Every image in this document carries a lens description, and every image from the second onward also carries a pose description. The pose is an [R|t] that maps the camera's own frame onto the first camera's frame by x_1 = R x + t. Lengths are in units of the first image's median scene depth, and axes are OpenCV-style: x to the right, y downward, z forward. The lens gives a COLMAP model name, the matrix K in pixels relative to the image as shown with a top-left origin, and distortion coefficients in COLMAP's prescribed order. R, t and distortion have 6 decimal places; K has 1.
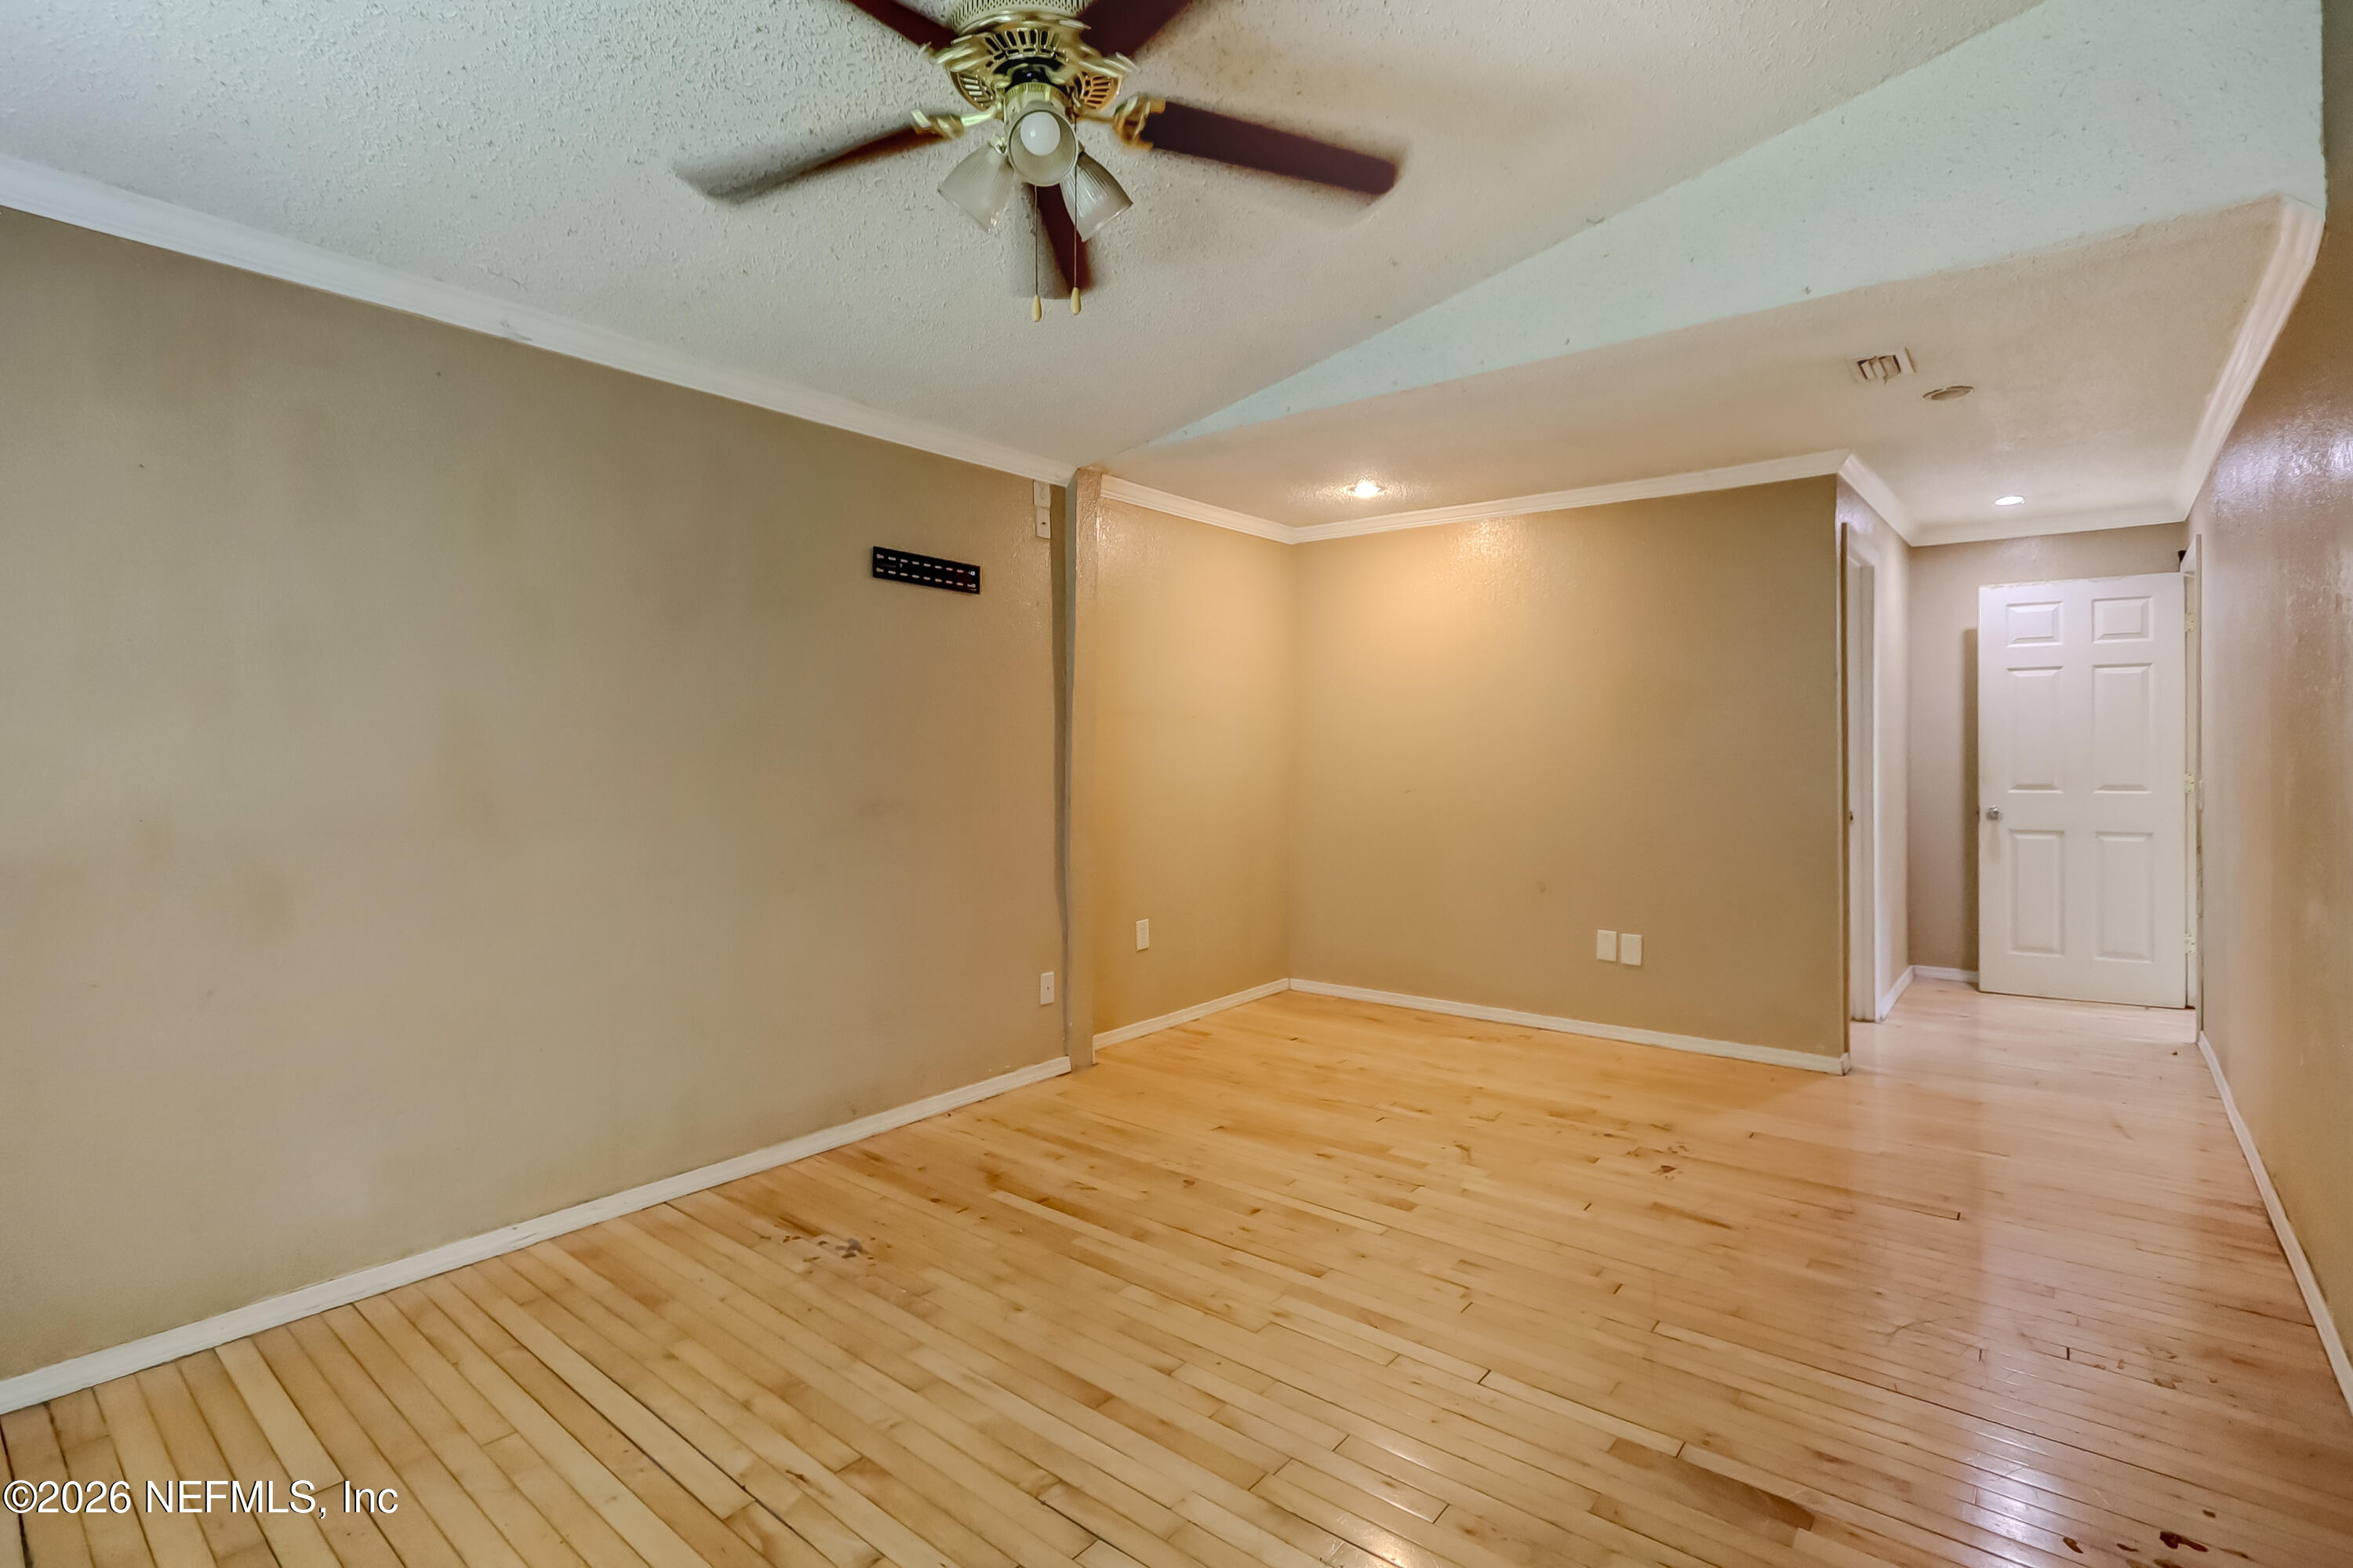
lens RADIAL K [[1097.8, 0, 1177.5], [0, 1097.8, 777.7], [0, 0, 1]] dist [0.008883, 0.000067]
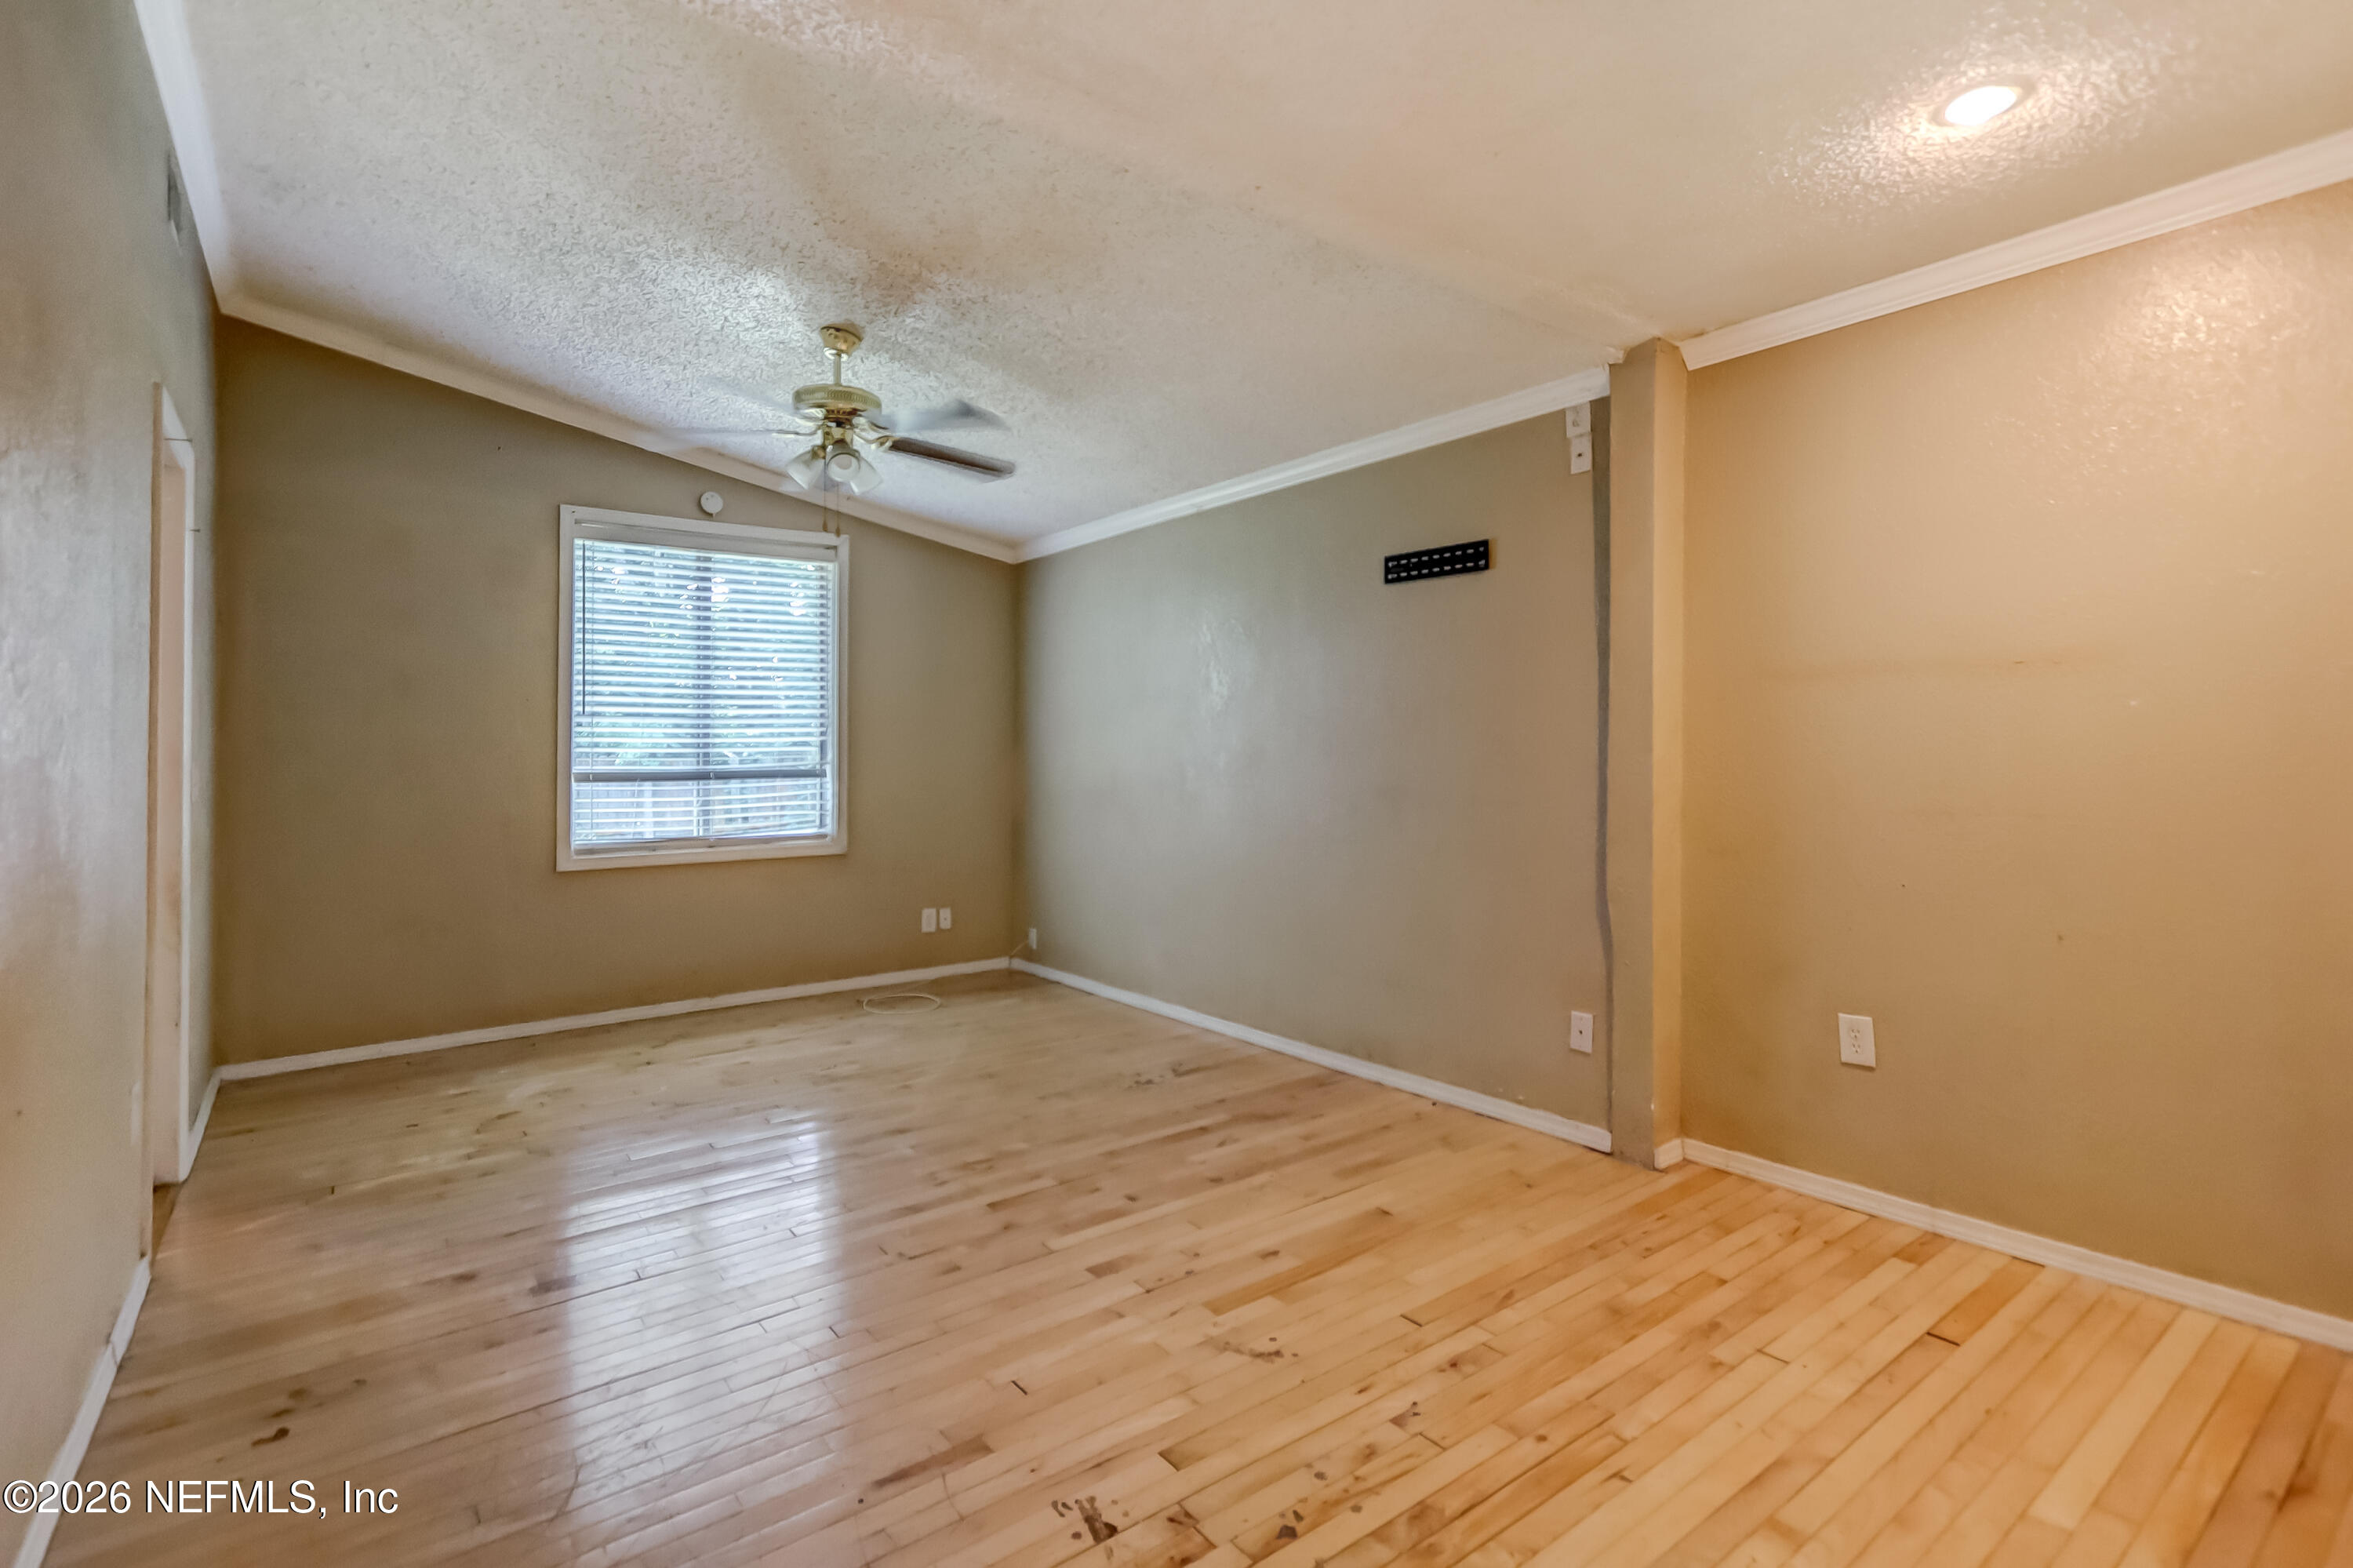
lens RADIAL K [[1097.8, 0, 1162.8], [0, 1097.8, 746.3], [0, 0, 1]] dist [0.008883, 0.000067]
pose [[-0.233226, 0.001809, -0.972421, 0.805184], [-0.010769, 0.999932, 0.004443, -0.018948], [0.972363, 0.011508, -0.233191, 0.971814]]
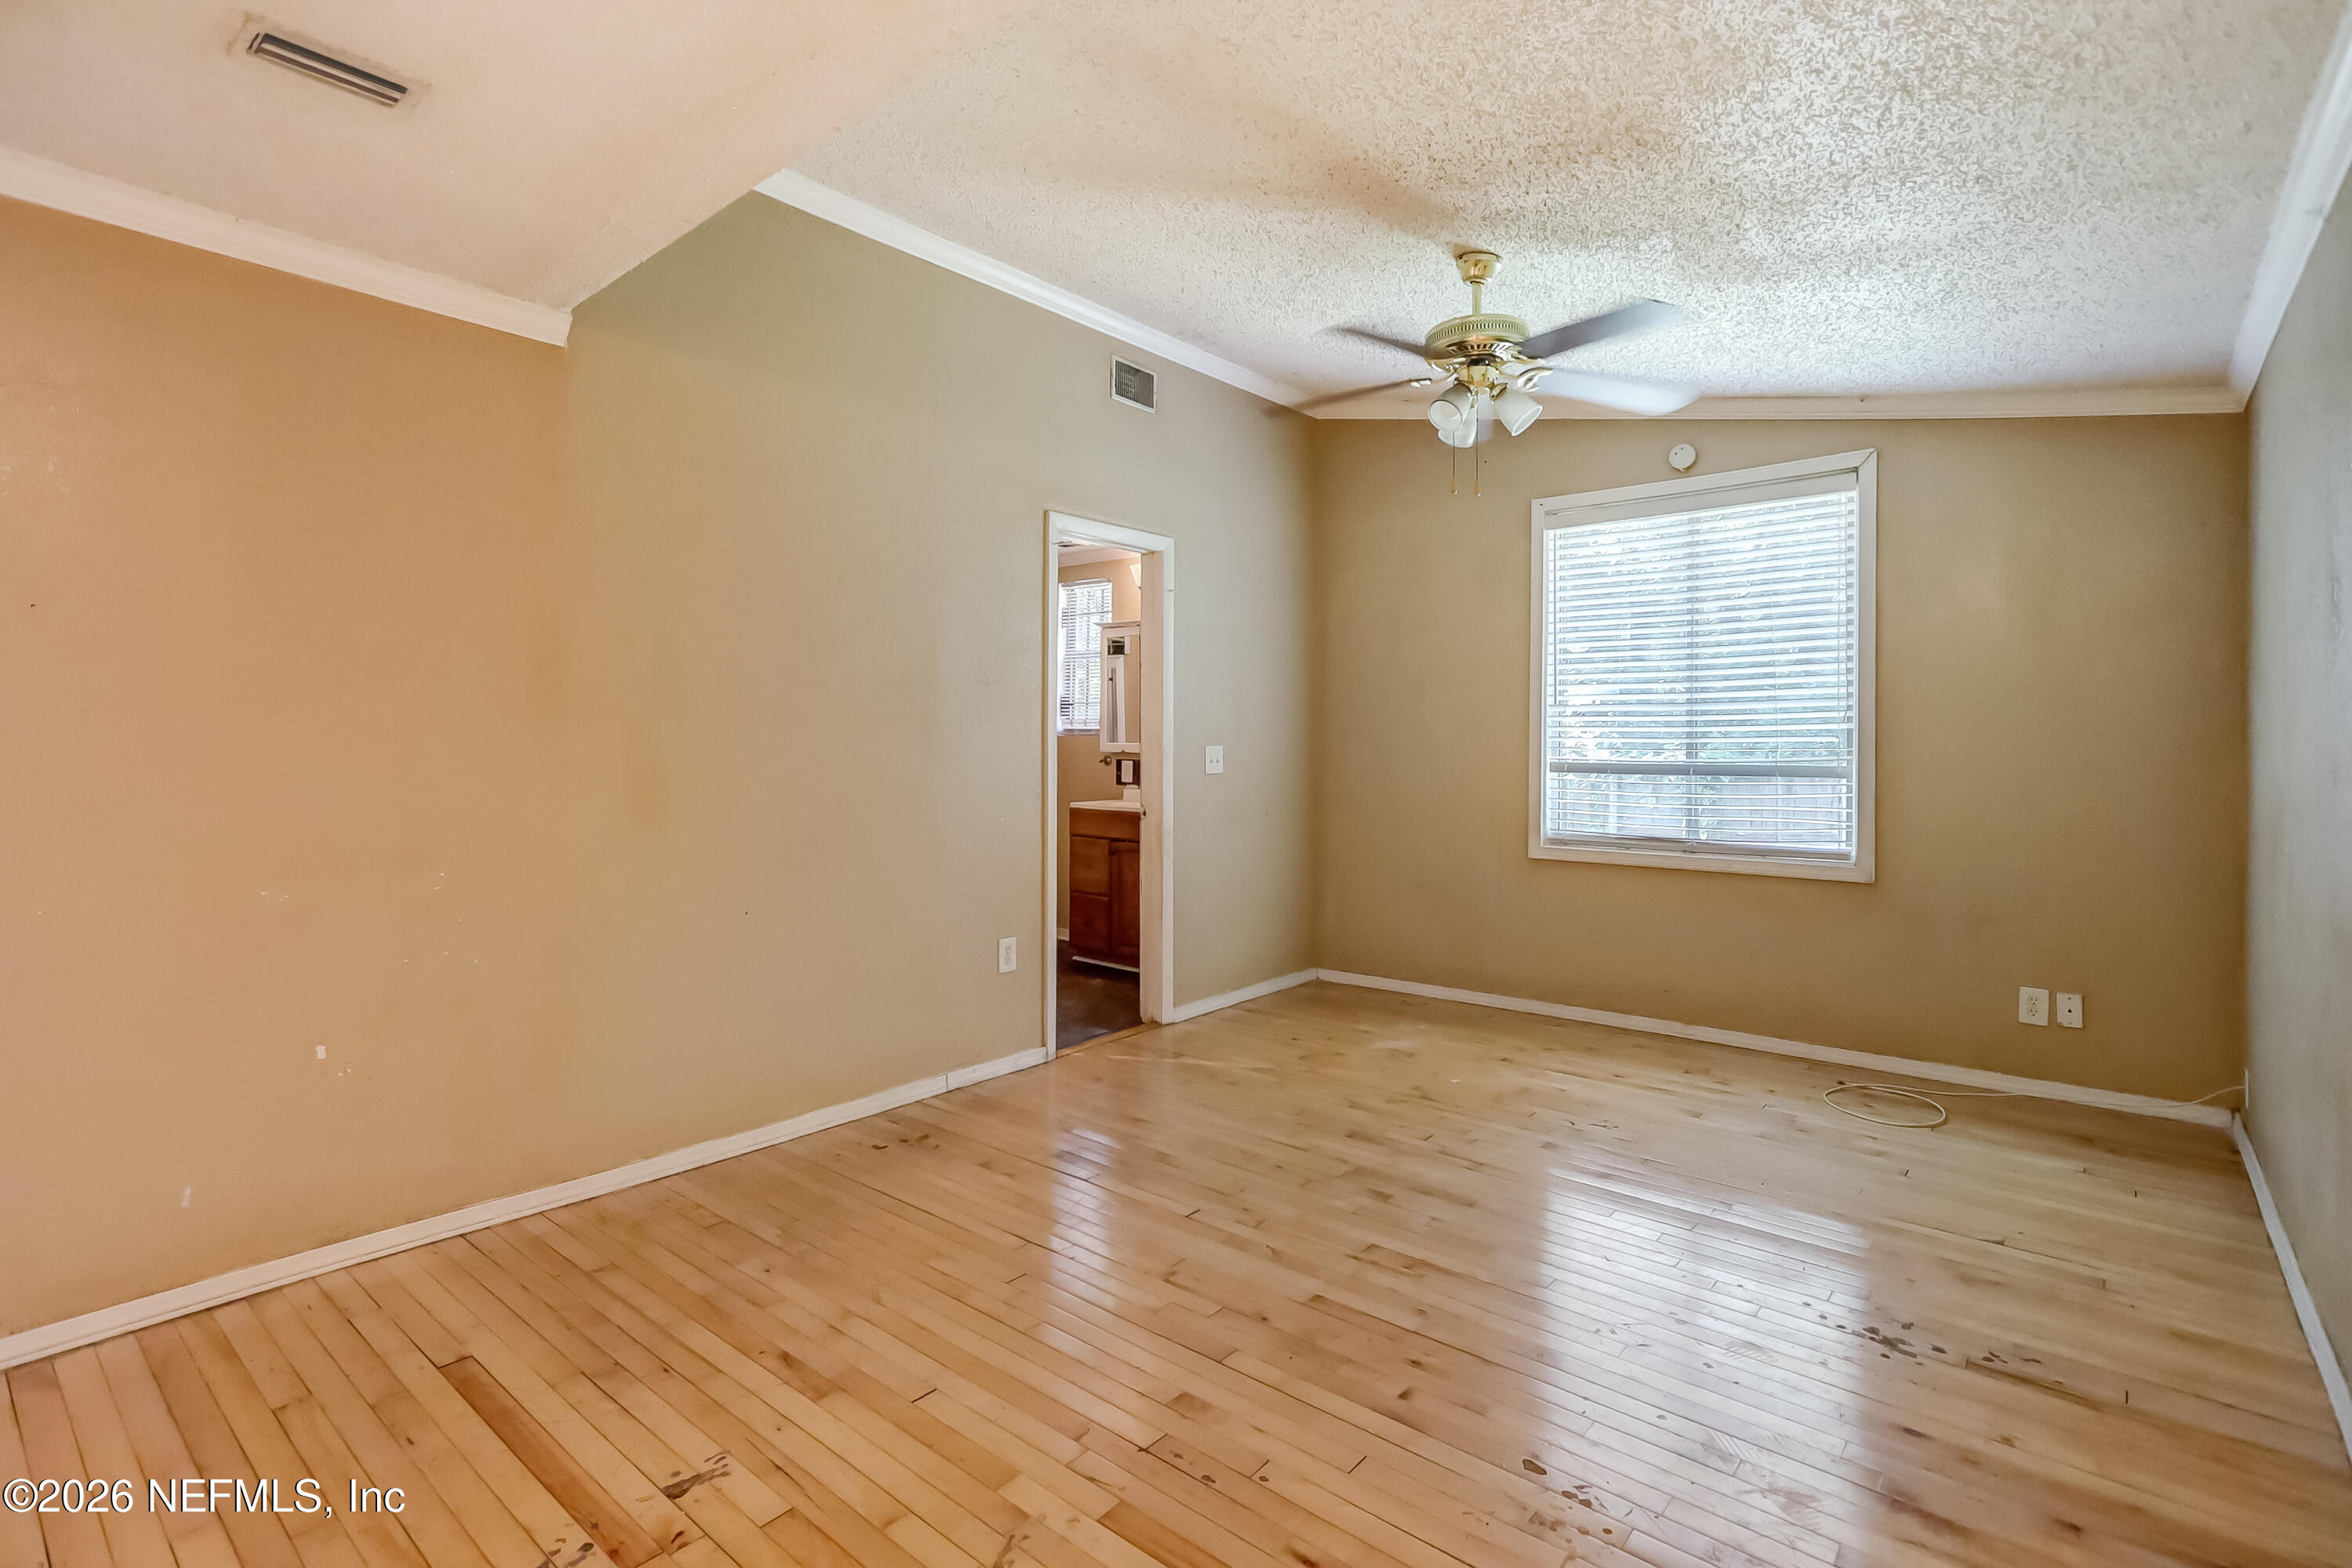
lens RADIAL K [[1097.3, 0, 1148.3], [0, 1097.3, 734.0], [0, 0, 1]] dist [0.008883, 0.000067]
pose [[-0.999875, 0.000663, 0.015775, 0.160966], [0.000834, 0.999941, 0.010824, -0.022522], [-0.015767, 0.010836, -0.999817, 1.311668]]
